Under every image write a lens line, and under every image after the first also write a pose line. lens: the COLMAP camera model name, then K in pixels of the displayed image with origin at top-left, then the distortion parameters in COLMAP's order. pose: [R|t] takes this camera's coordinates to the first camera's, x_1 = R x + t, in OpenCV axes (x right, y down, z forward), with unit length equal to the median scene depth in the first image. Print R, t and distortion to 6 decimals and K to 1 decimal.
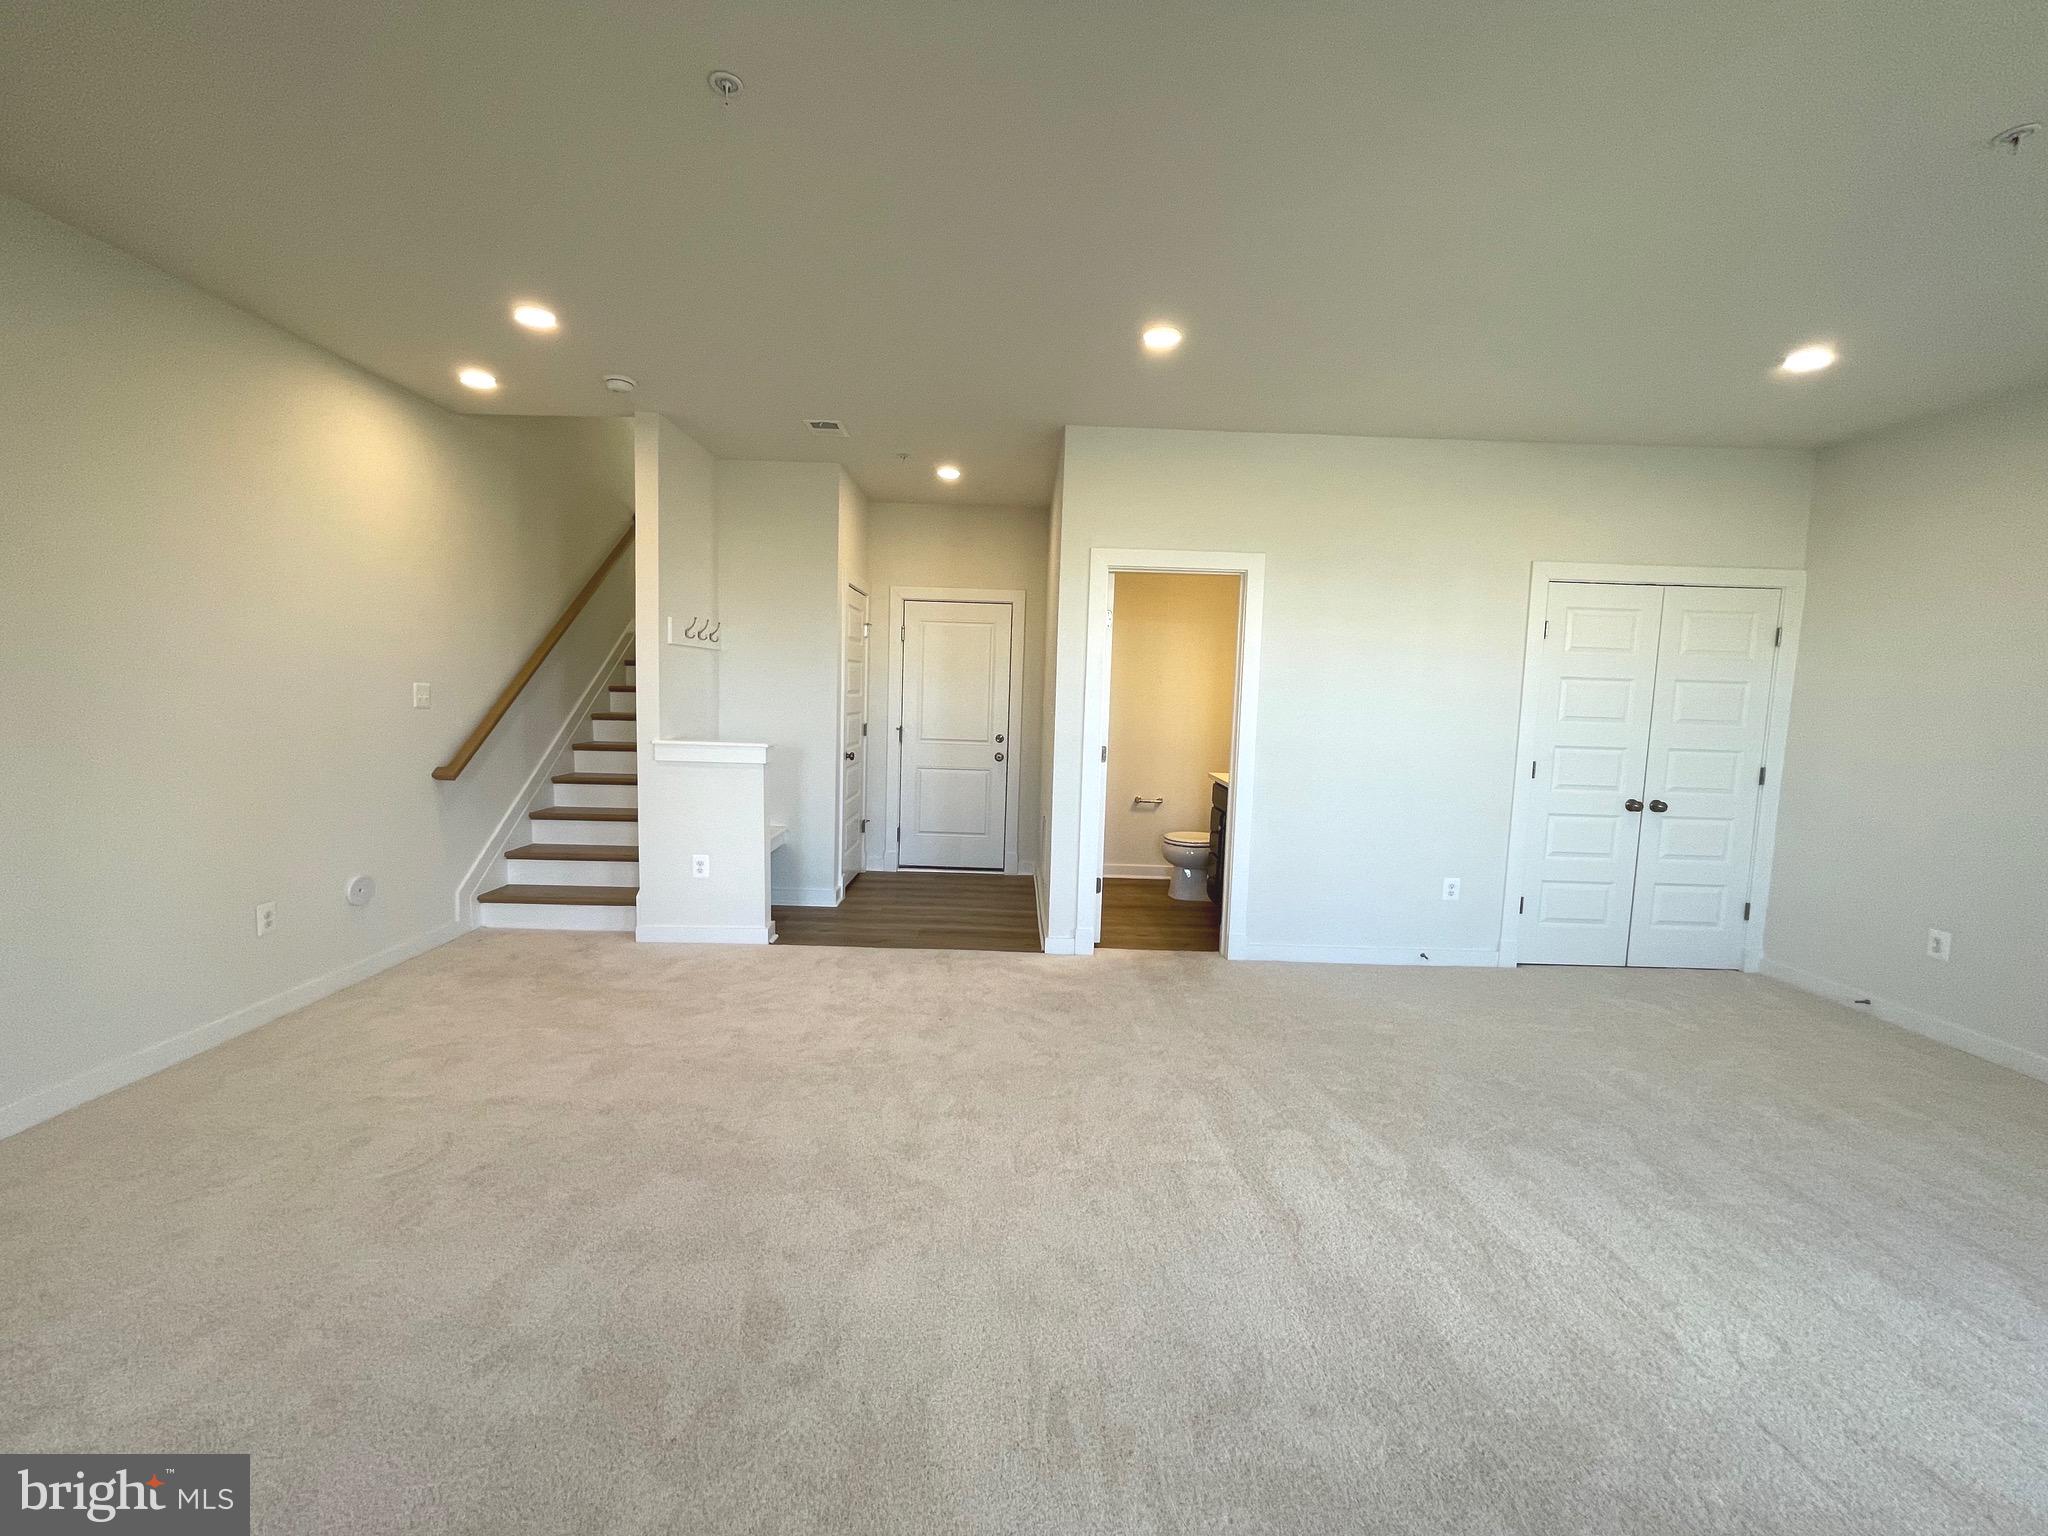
lens RADIAL K [[830.8, 0, 1025.7], [0, 830.8, 767.5], [0, 0, 1]] dist [0.001000, -0.000159]
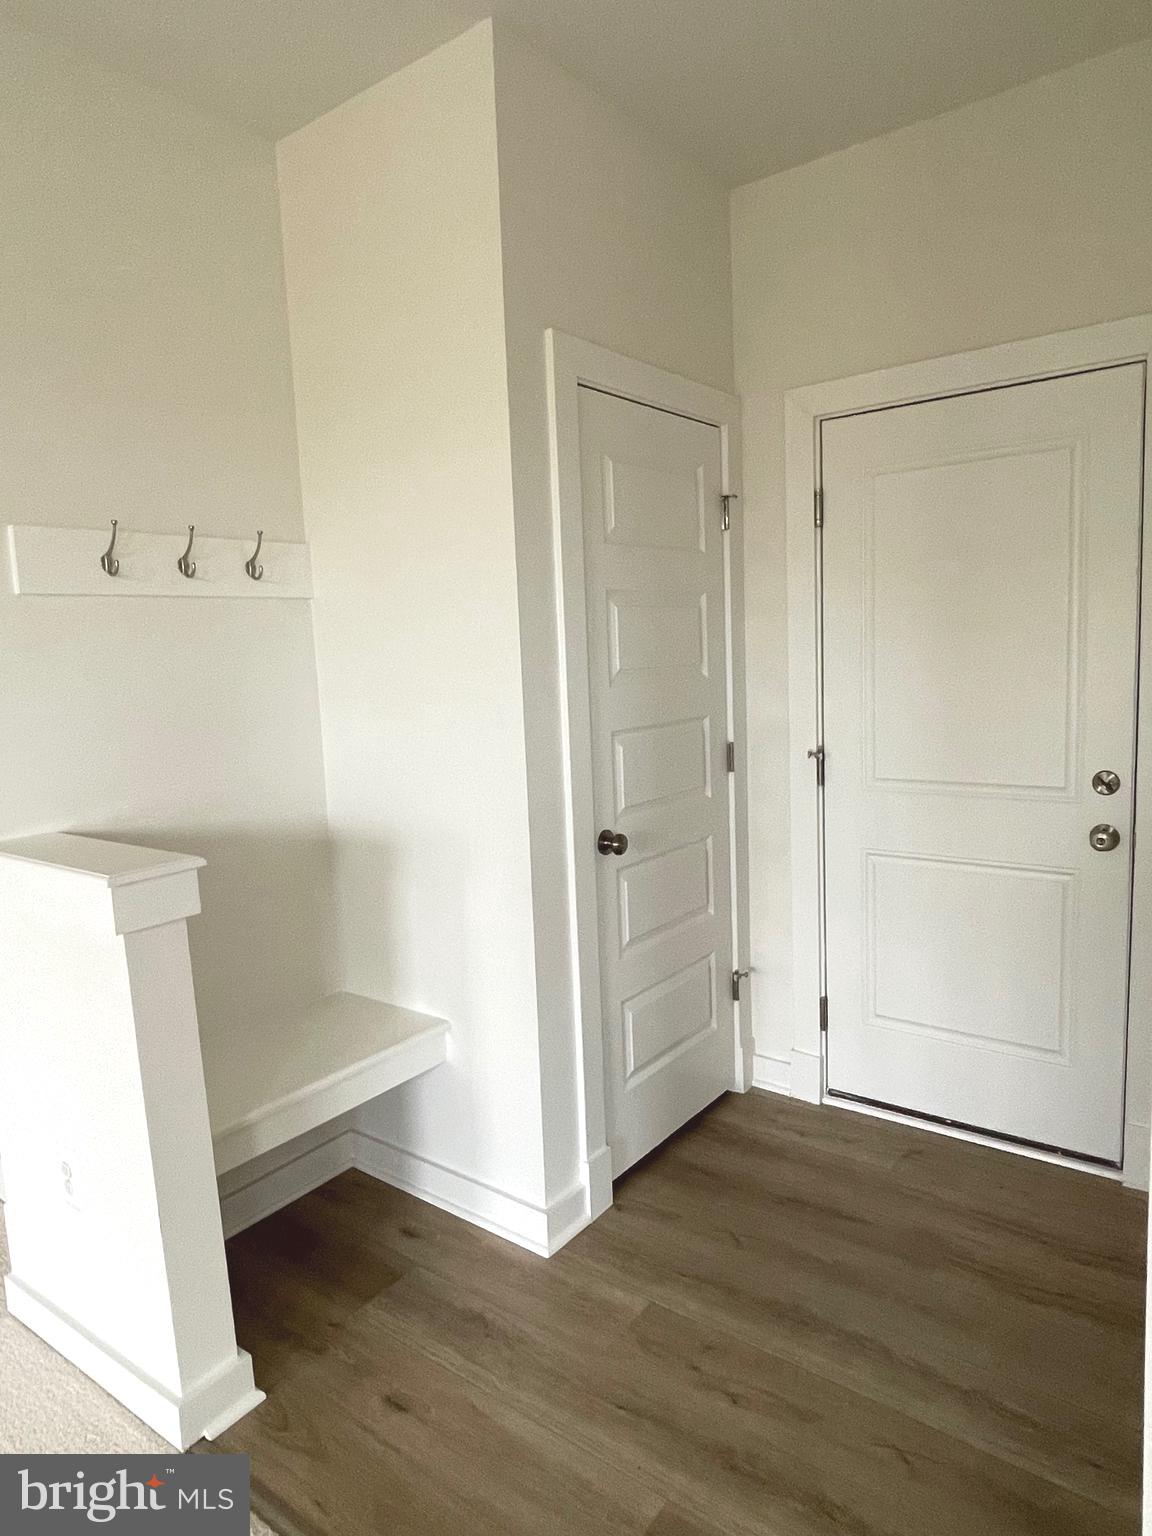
lens RADIAL K [[940.8, 0, 580.2], [0, 940.8, 765.9], [0, 0, 1]] dist [0.000447, 0.000658]
pose [[0.791709, 0.009809, -0.610820, 0.045879], [0.002981, 0.999797, 0.019919, -0.070562], [0.610891, -0.017591, 0.791519, 0.812346]]
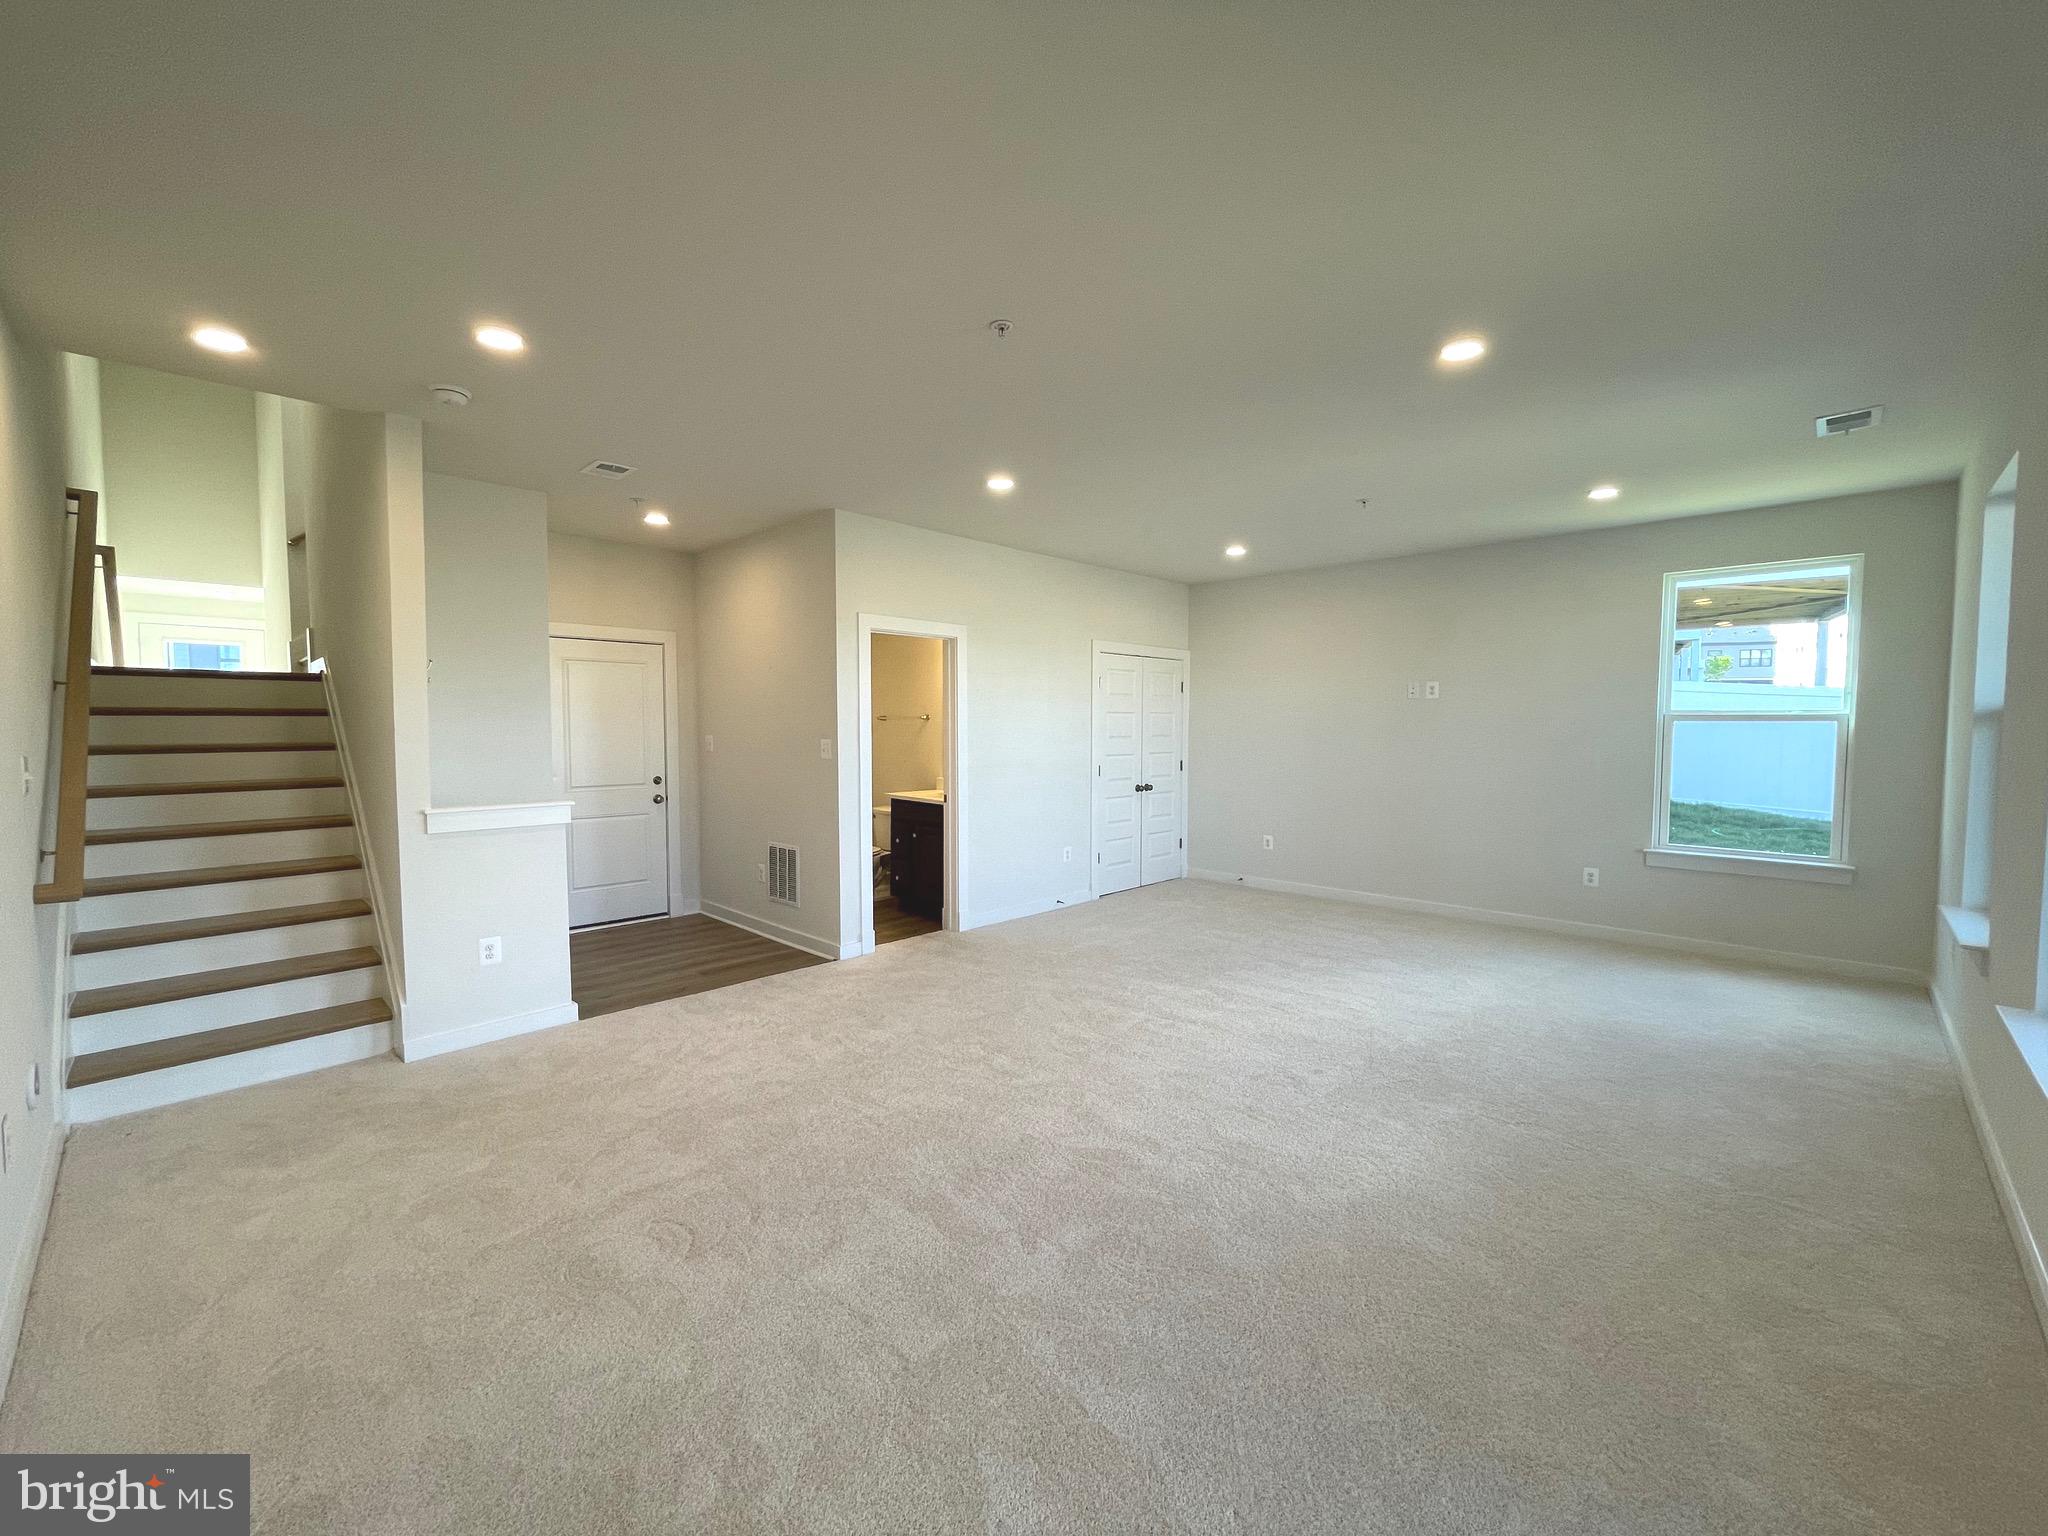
lens RADIAL K [[822.5, 0, 1024.2], [0, 822.5, 763.7], [0, 0, 1]] dist [0.002300, 0.000030]
pose [[0.703381, -0.063539, 0.707968, -0.591361], [0.087498, 0.996162, 0.002474, -0.027103], [-0.705408, 0.060206, 0.706240, 0.002470]]
